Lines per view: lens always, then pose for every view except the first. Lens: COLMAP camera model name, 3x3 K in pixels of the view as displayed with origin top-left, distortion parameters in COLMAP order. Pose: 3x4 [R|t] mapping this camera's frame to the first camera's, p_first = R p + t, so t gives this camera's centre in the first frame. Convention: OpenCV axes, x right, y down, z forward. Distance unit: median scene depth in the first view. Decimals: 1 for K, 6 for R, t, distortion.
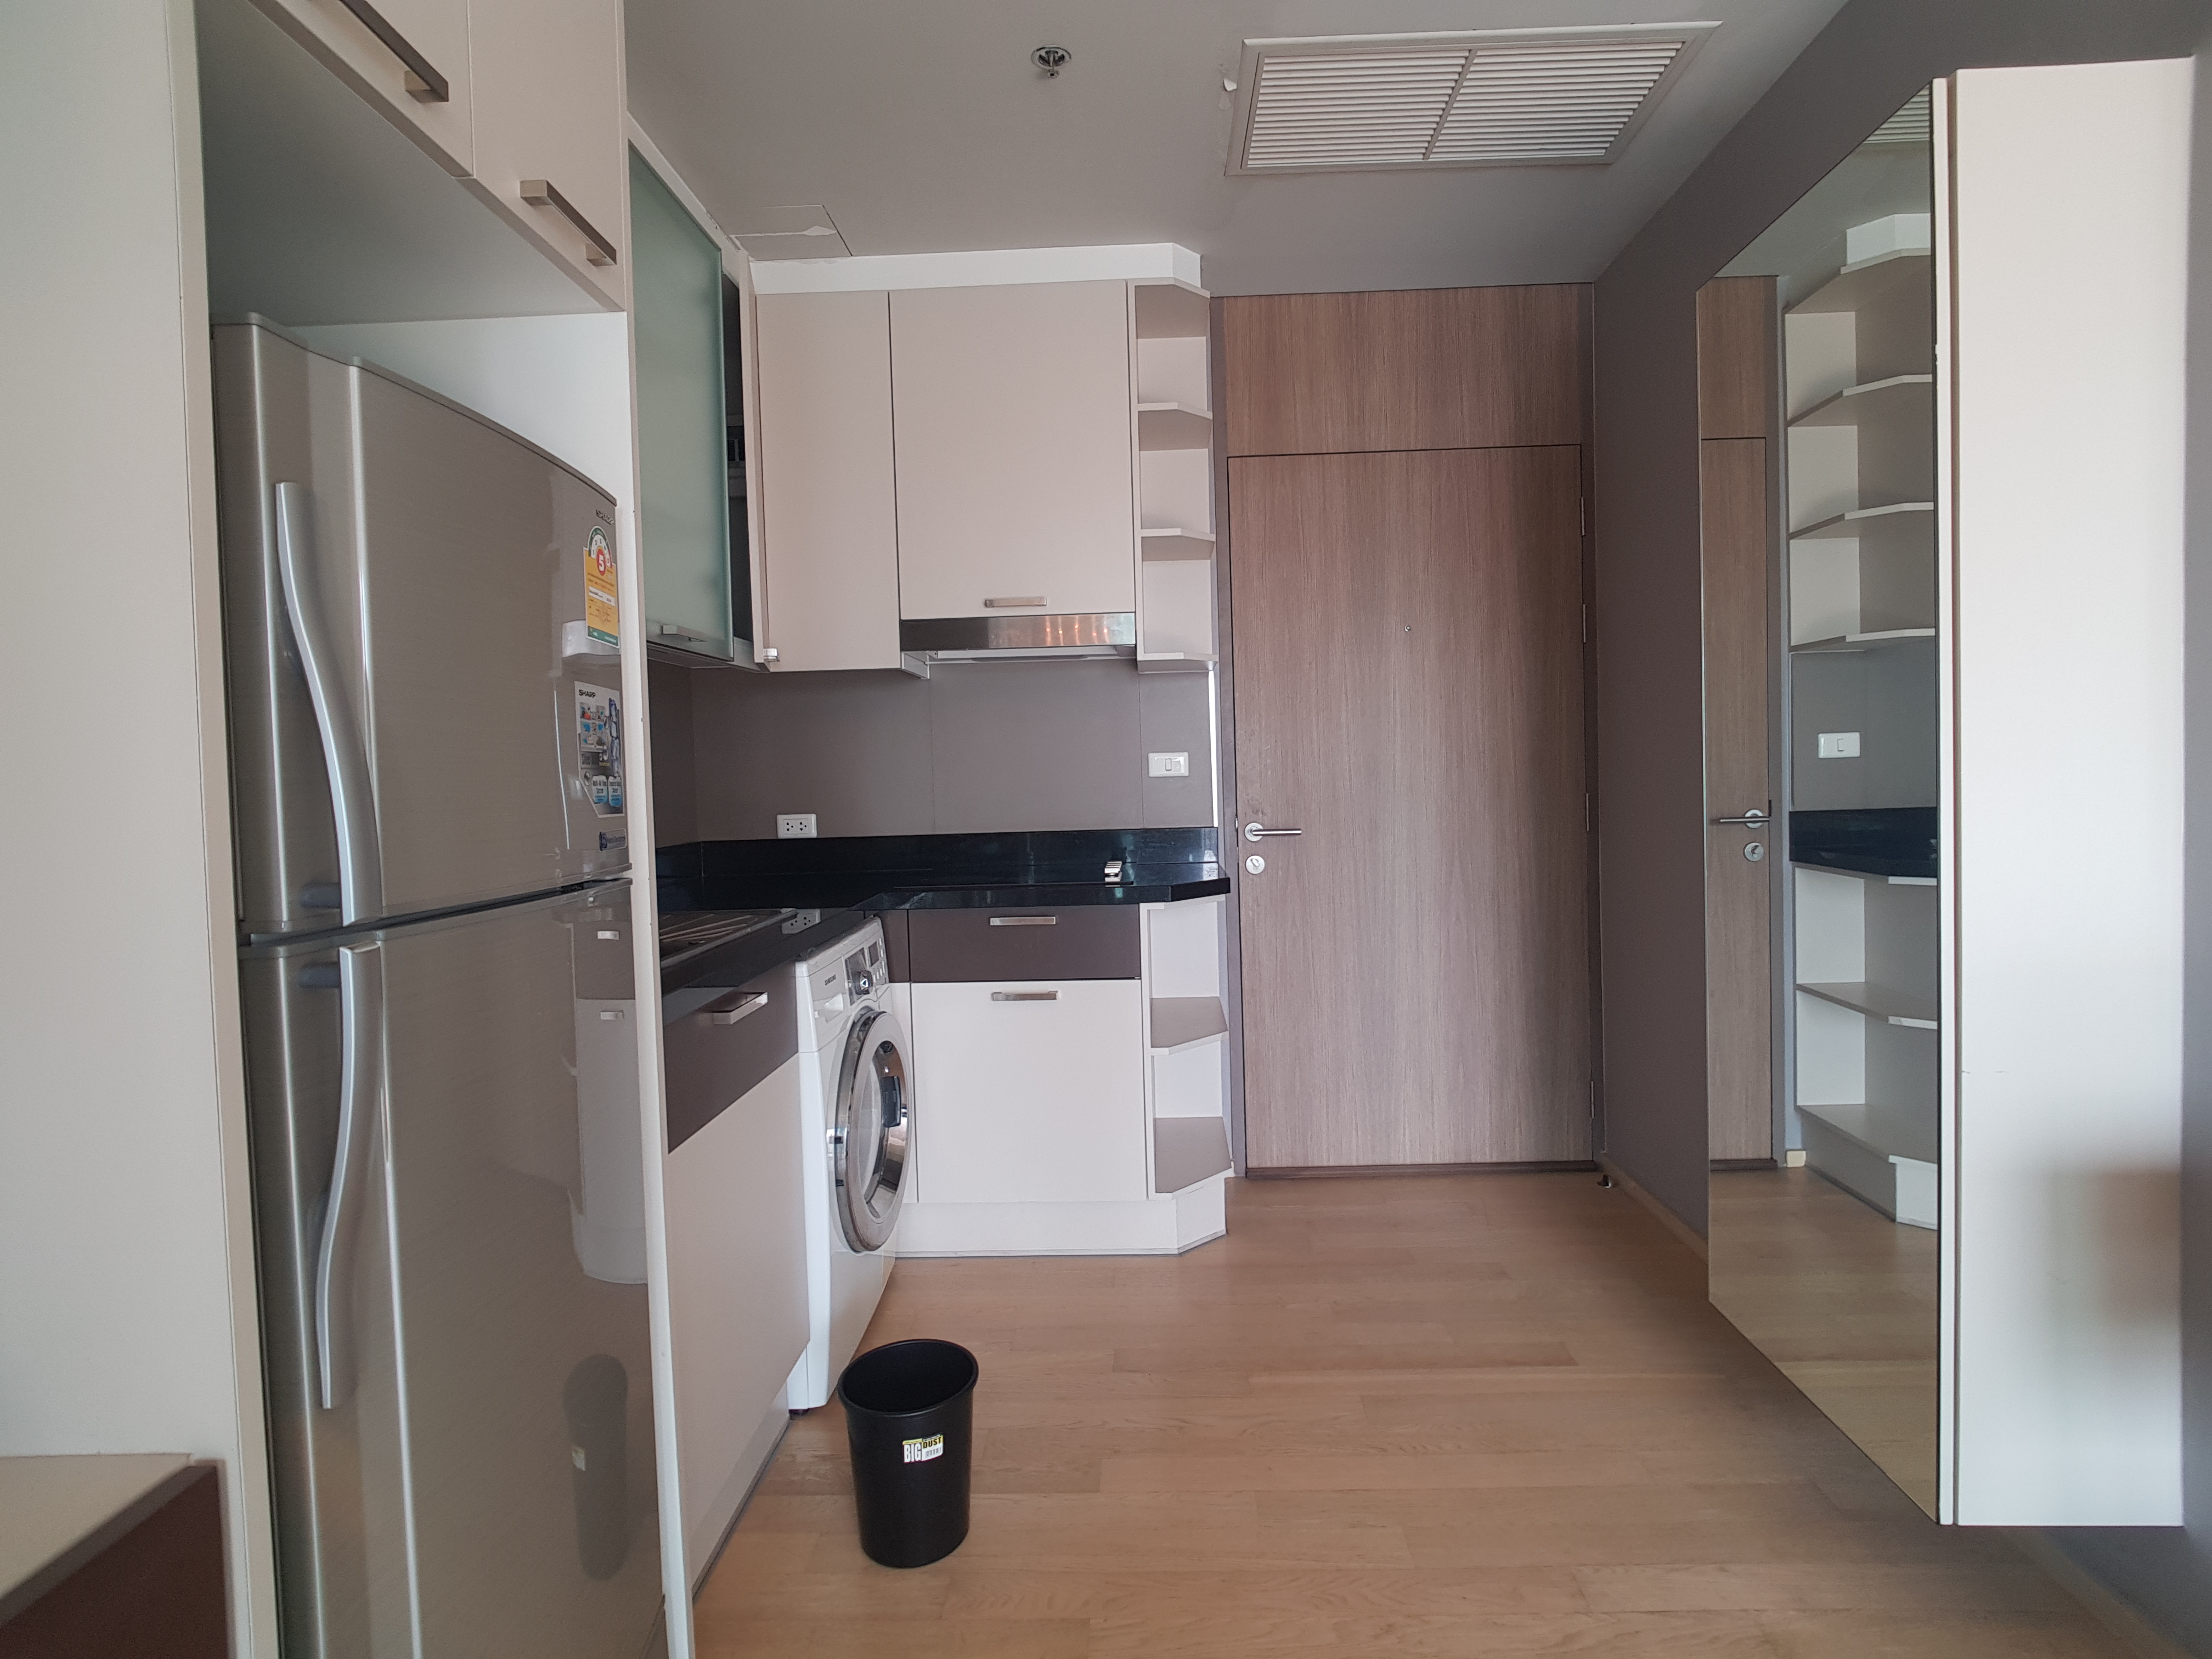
lens RADIAL K [[1099.0, 0, 1119.5], [0, 1099.0, 801.4], [0, 0, 1]] dist [-0.023877, 0.000206]
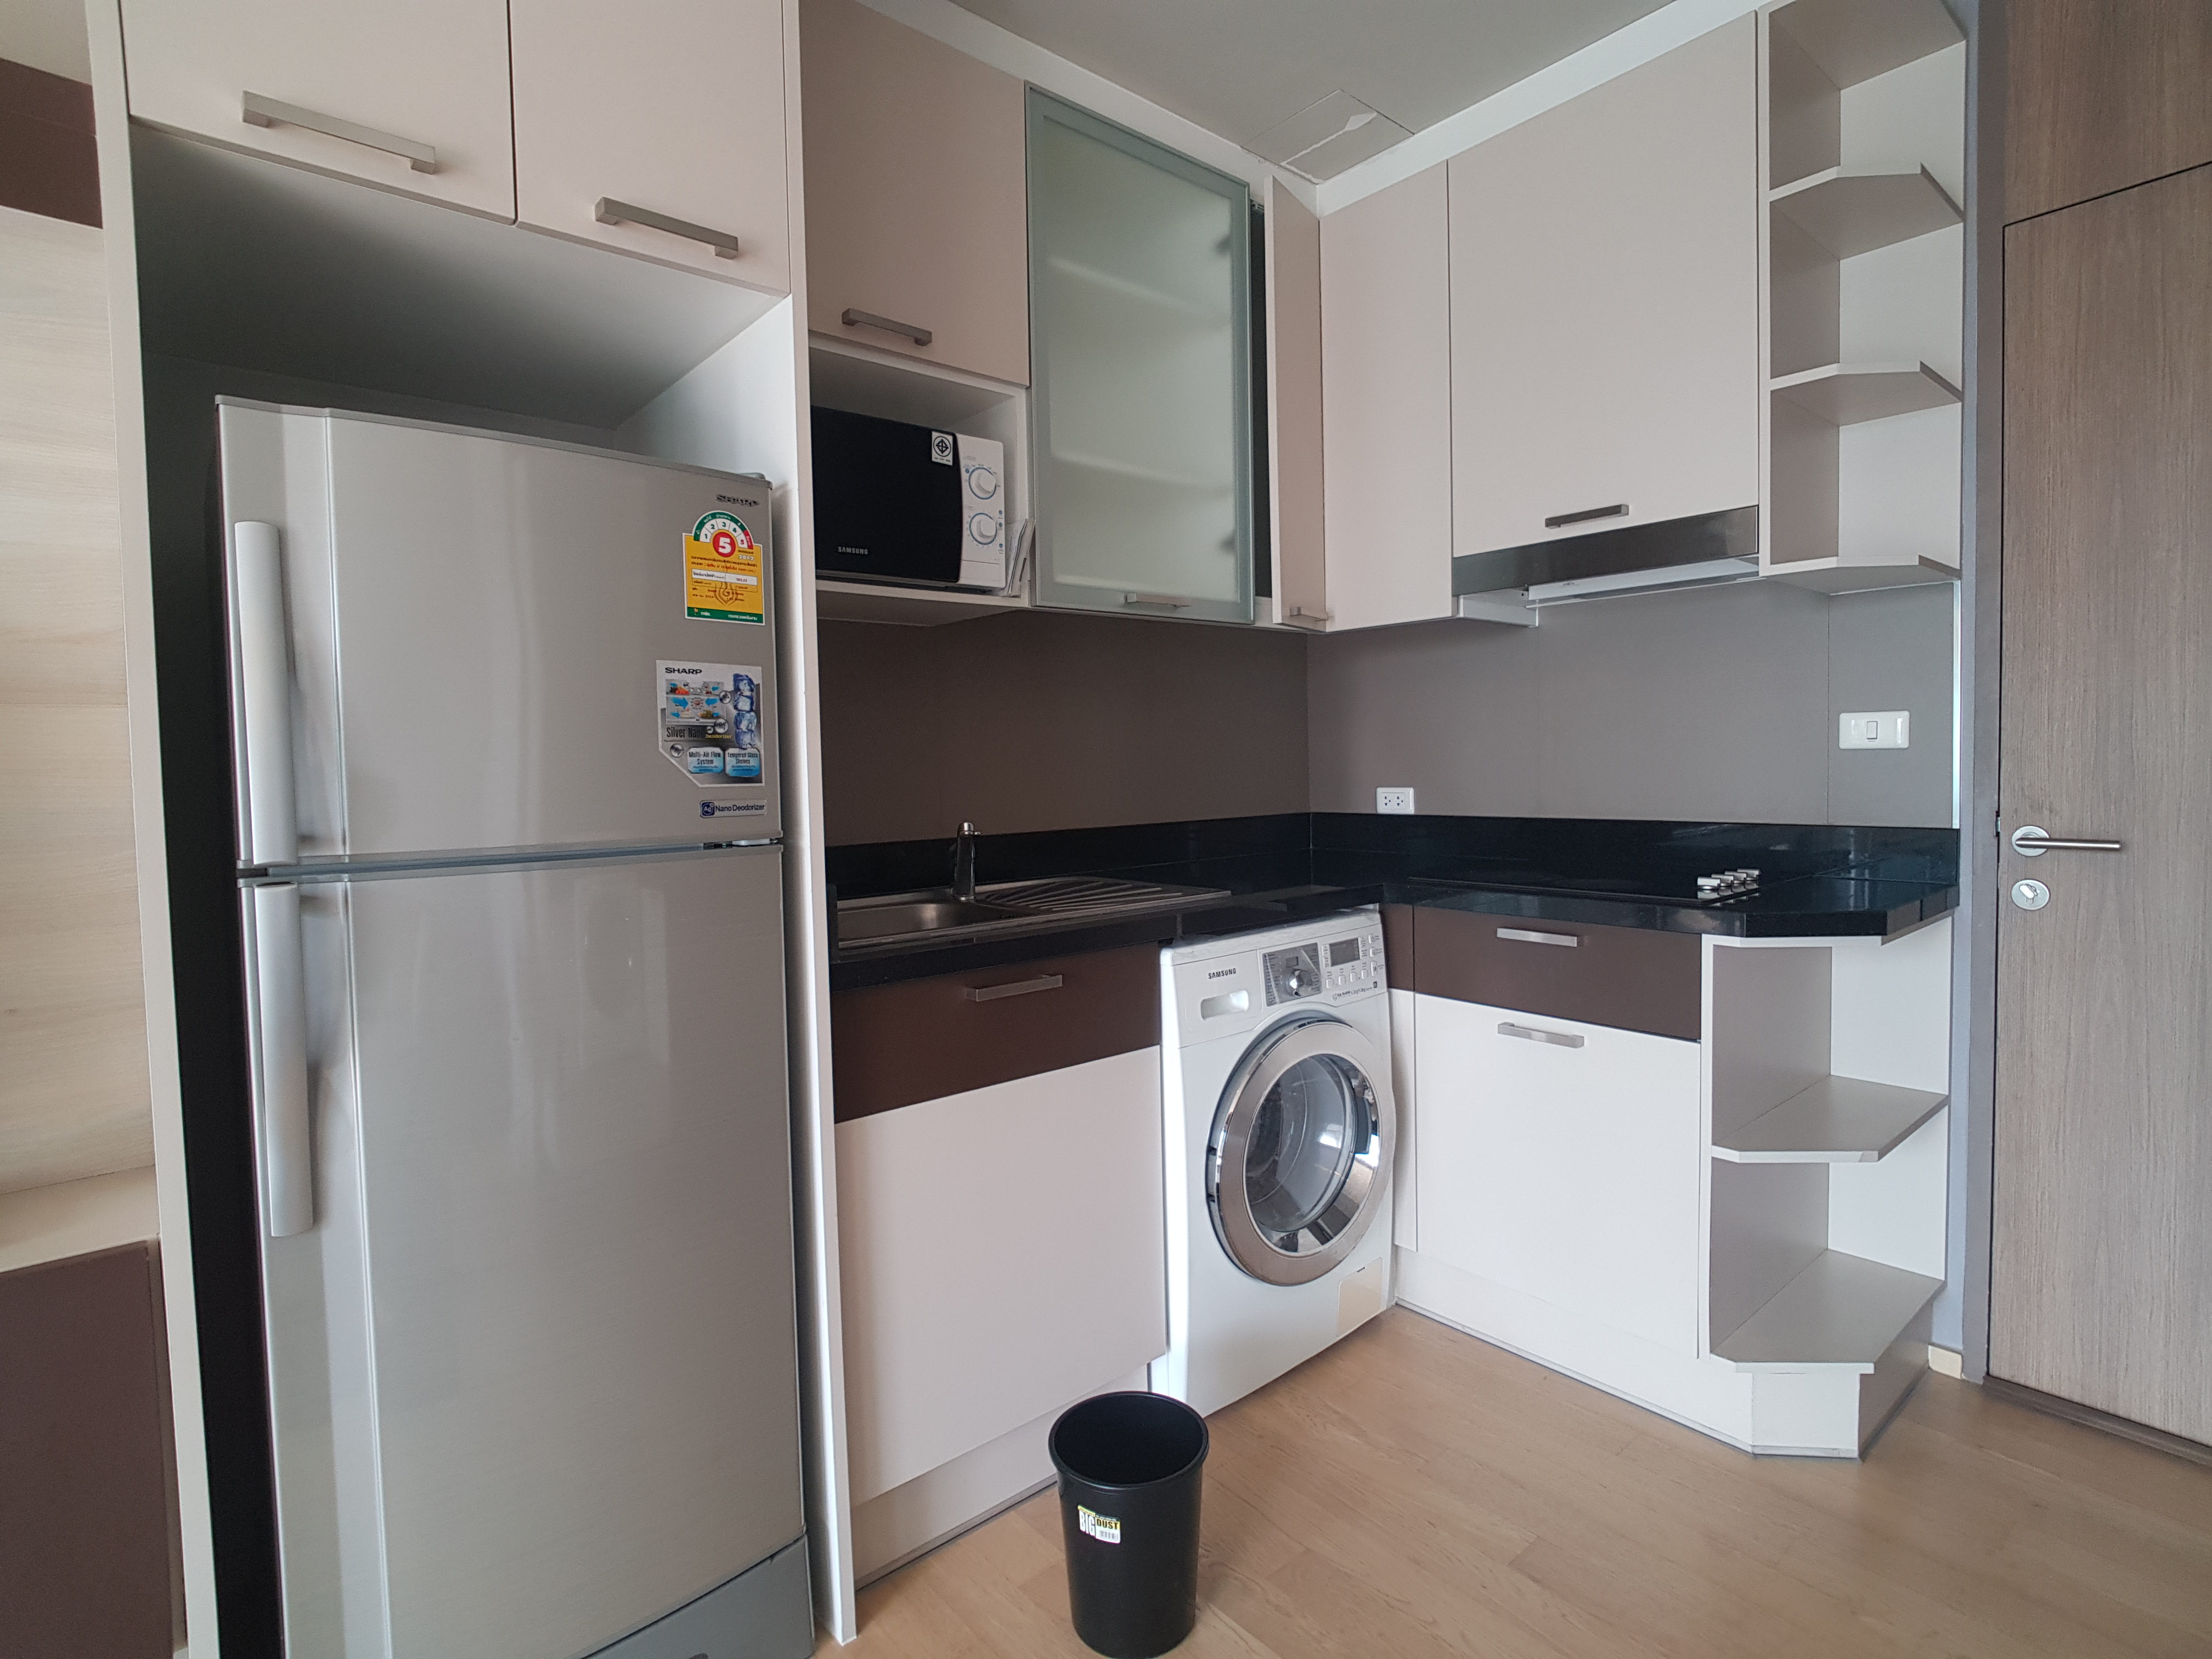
lens RADIAL K [[1094.3, 0, 1114.6], [0, 1094.3, 812.1], [0, 0, 1]] dist [-0.022376, 0.000275]
pose [[0.669724, 0.048329, -0.741035, 0.268858], [-0.018764, 0.998663, 0.048173, -0.008885], [0.742373, -0.018357, 0.669736, 0.269387]]
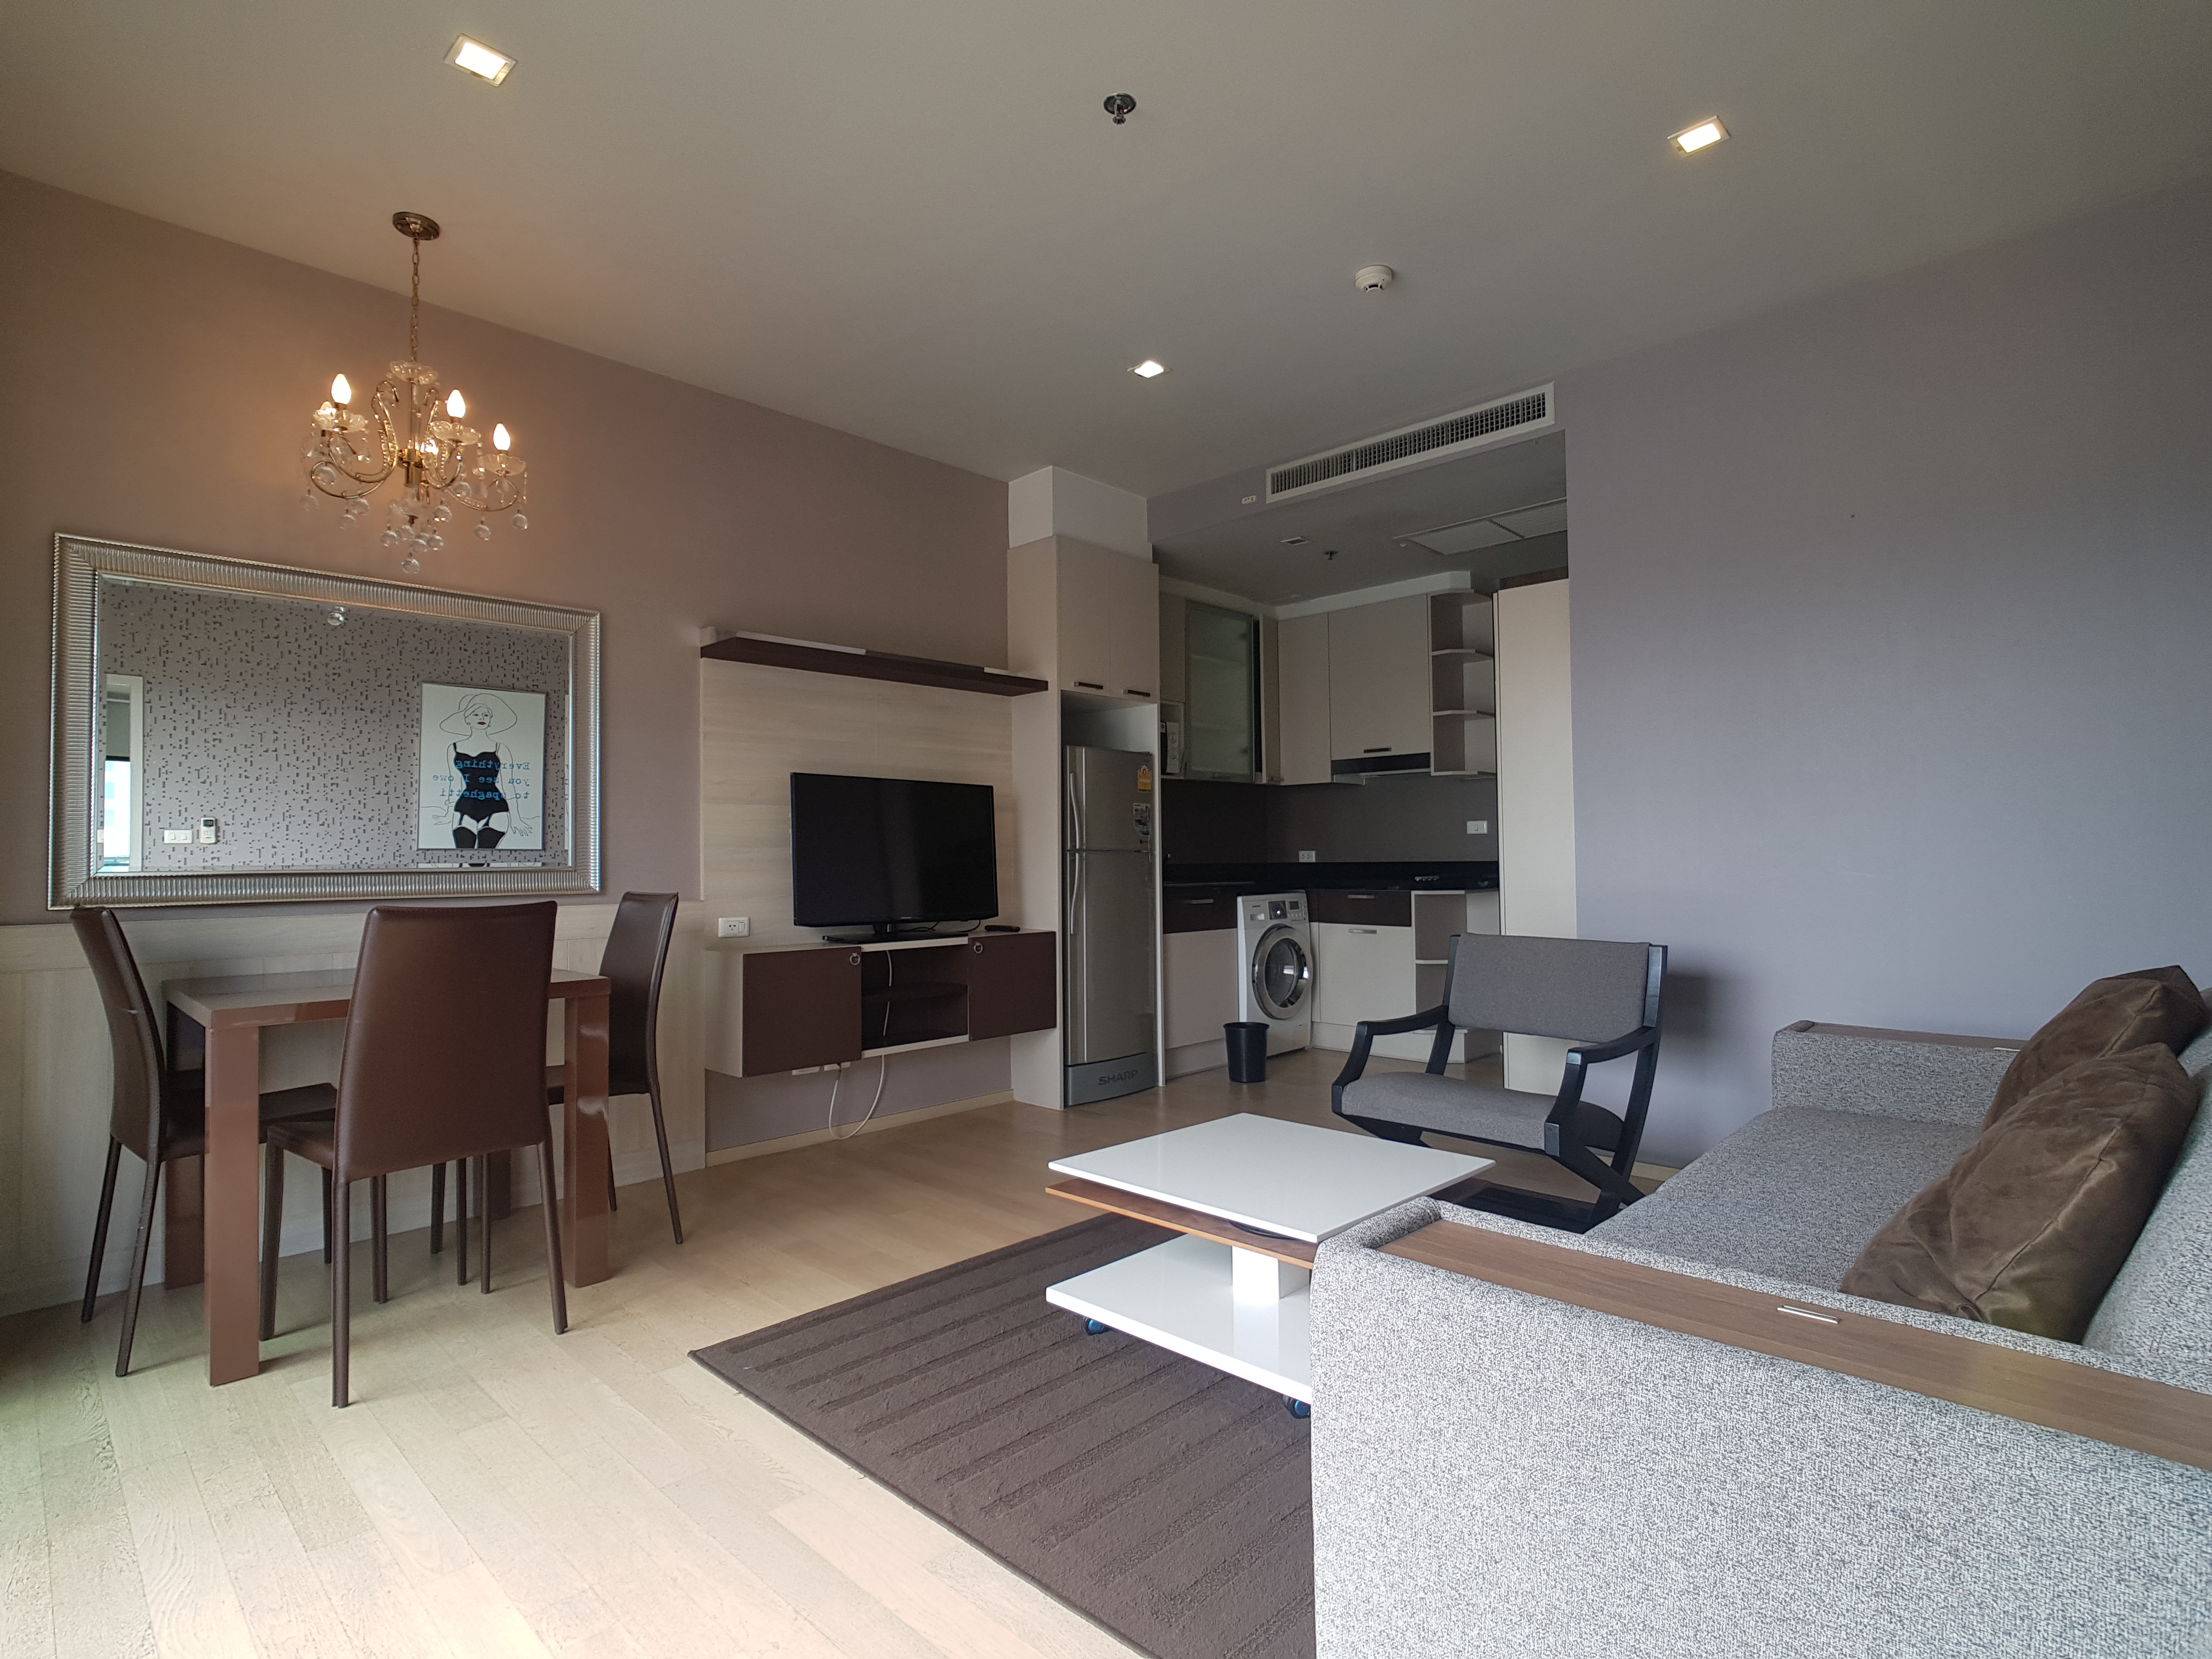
lens RADIAL K [[1094.3, 0, 1114.6], [0, 1094.3, 812.1], [0, 0, 1]] dist [-0.022376, 0.000275]
pose [[0.741495, -0.005048, -0.670940, 1.005787], [-0.032169, 0.998554, -0.043065, 0.048694], [0.670187, 0.053516, 0.740260, -0.958316]]
